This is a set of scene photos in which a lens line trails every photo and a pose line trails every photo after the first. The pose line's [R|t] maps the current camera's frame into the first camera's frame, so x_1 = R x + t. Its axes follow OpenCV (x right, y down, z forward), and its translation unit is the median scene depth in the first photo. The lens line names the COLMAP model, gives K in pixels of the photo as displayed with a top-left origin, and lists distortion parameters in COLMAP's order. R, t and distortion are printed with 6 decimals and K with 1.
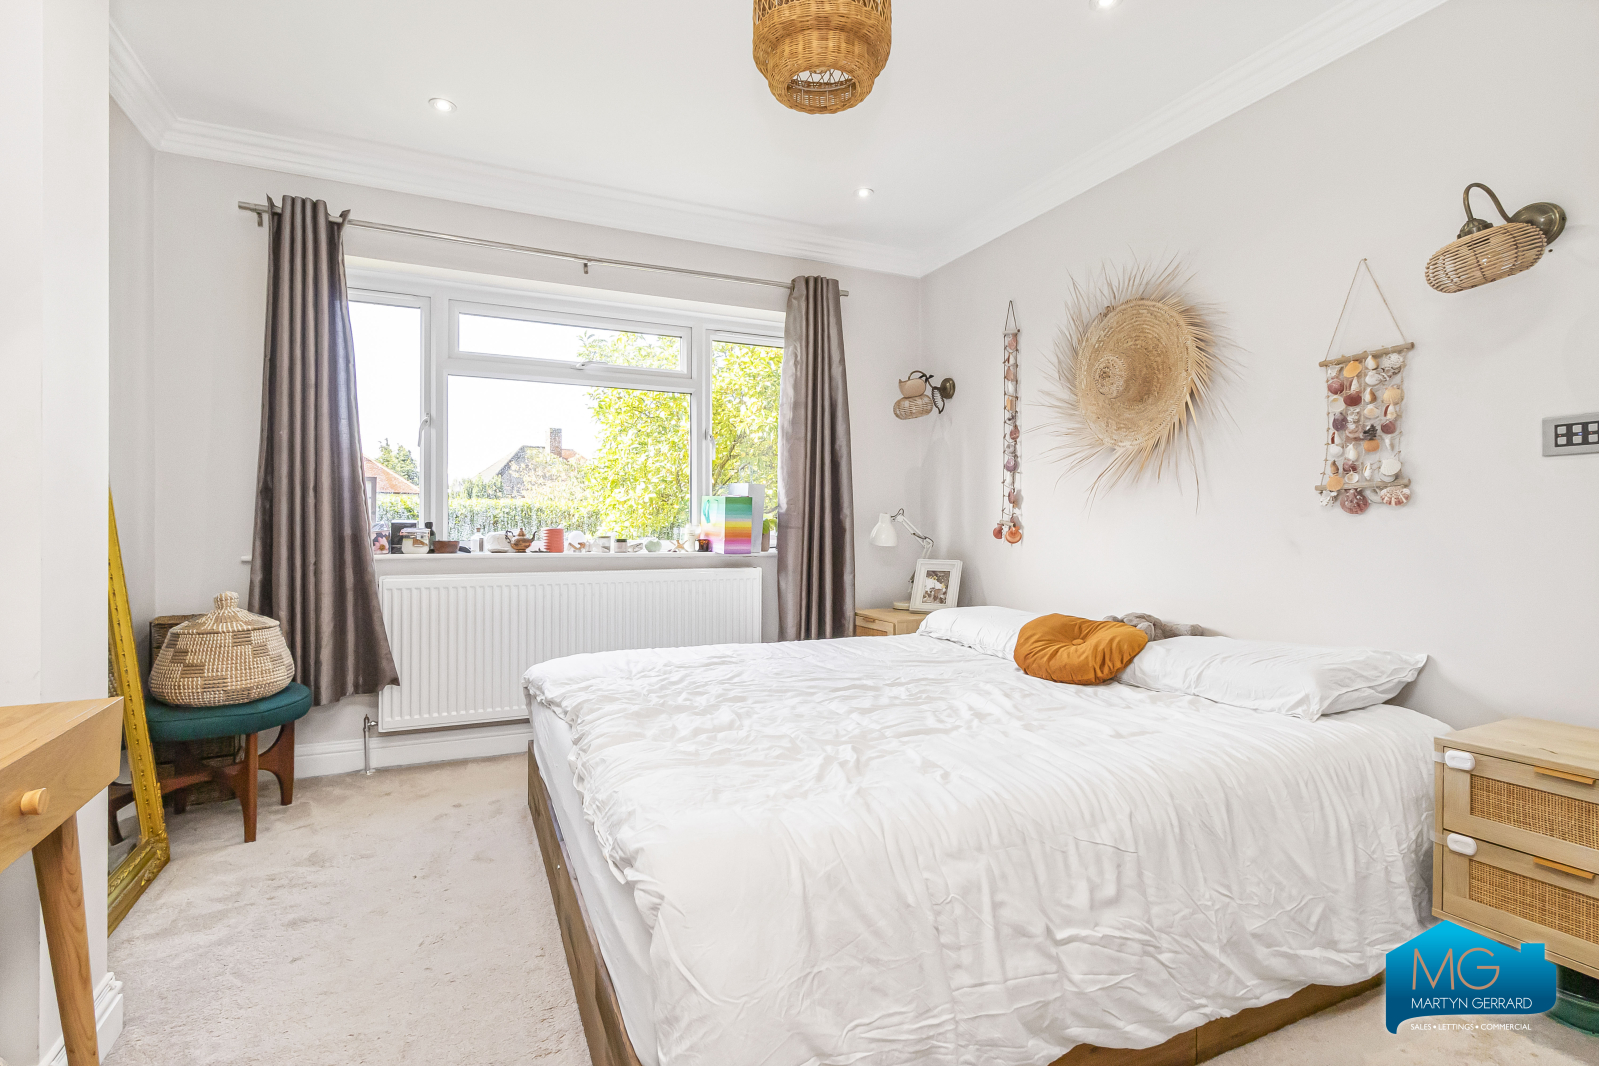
lens RADIAL K [[740.6, 0, 799.5], [0, 740.6, 533.0], [0, 0, 1]] dist [0.000986, 0.000118]
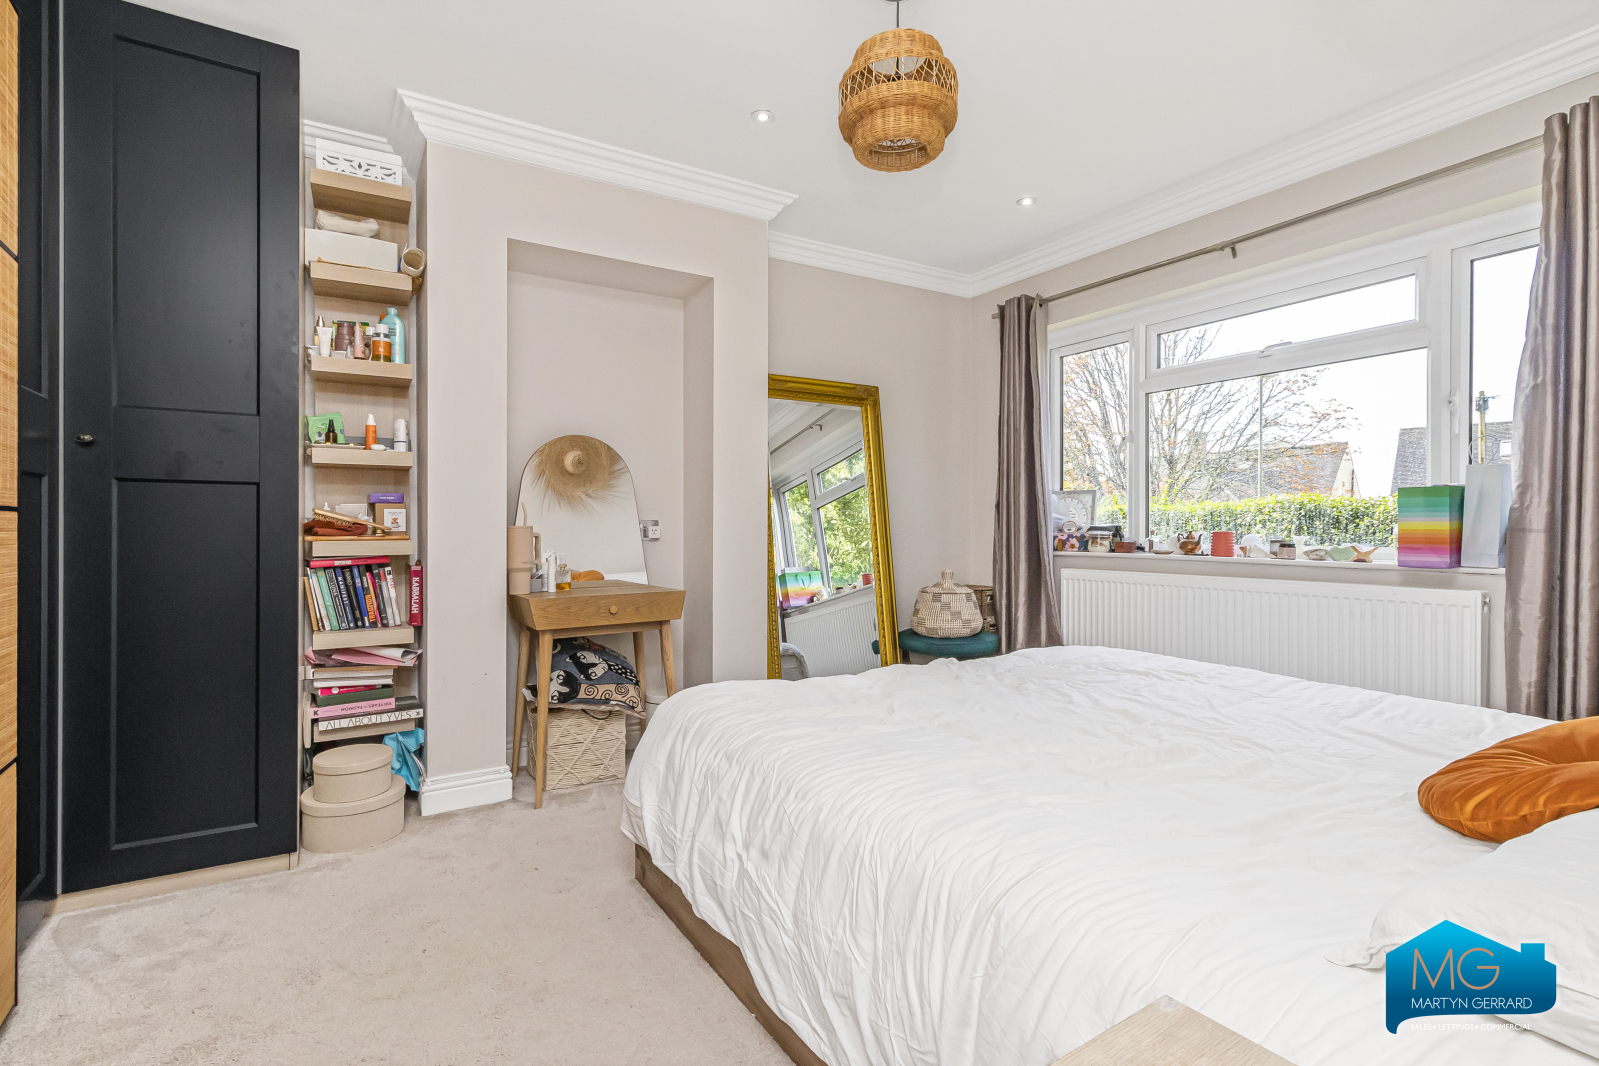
lens RADIAL K [[740.6, 0, 799.5], [0, 740.6, 533.0], [0, 0, 1]] dist [0.000986, 0.000118]
pose [[0.096239, 0.005639, -0.995342, 0.597121], [-0.008580, 0.999952, 0.004835, -0.004160], [0.995321, 0.008074, 0.096283, 0.383946]]
